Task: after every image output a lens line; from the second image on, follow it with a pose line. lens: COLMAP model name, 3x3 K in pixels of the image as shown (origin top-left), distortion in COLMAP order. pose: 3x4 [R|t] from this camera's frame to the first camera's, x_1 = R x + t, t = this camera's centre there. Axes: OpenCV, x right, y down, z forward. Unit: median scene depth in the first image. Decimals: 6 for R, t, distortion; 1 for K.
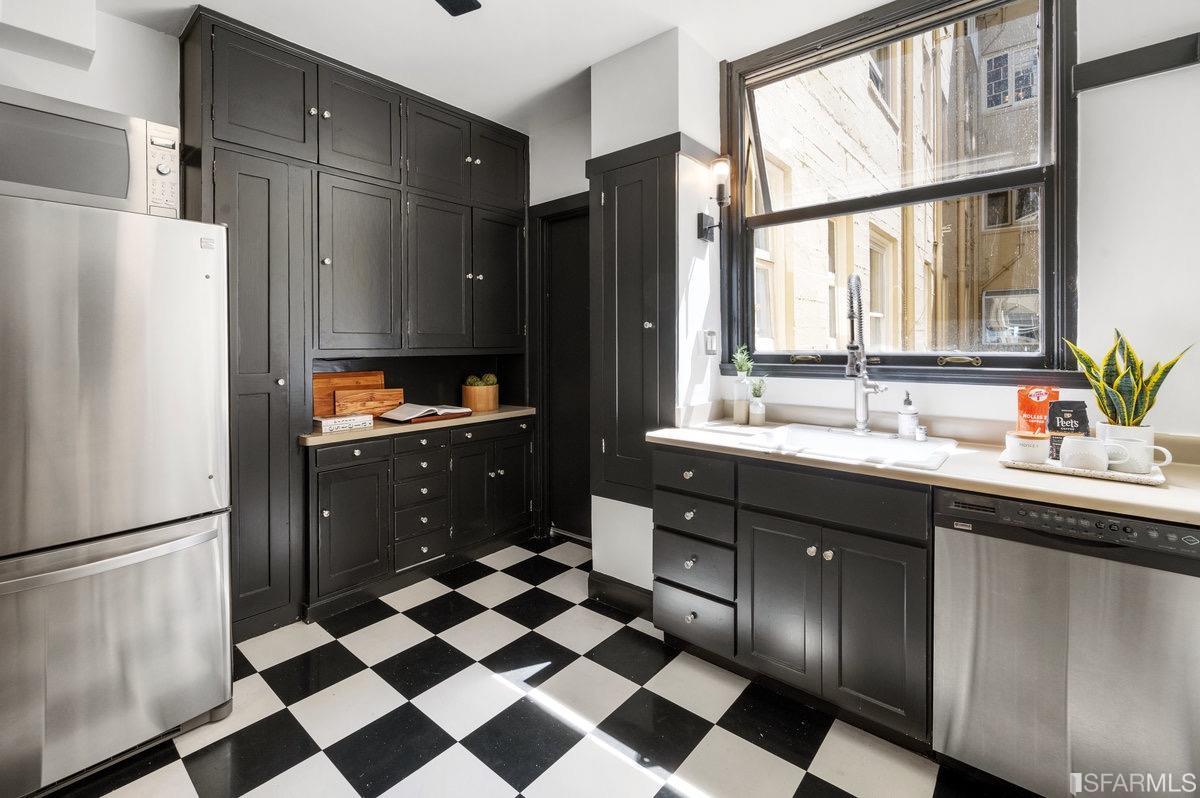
lens RADIAL K [[513.2, 0, 621.2], [0, 513.2, 347.6], [0, 0, 1]] dist [0.001867, 0.000452]
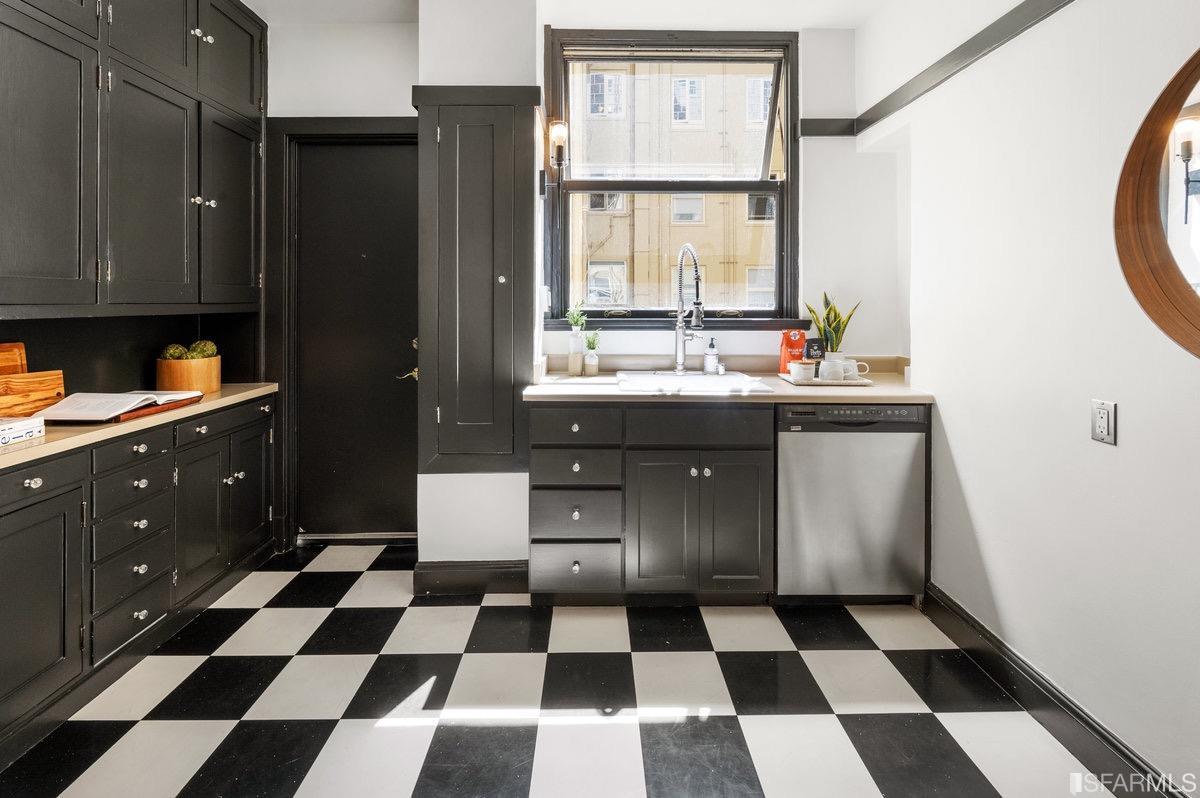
lens RADIAL K [[513.2, 0, 605.4], [0, 513.2, 303.9], [0, 0, 1]] dist [0.001867, 0.000452]
pose [[0.771082, 0.002873, 0.636729, -0.400005], [0.000494, 0.999987, -0.005110, 0.006028], [-0.636735, 0.004255, 0.771071, 0.147325]]
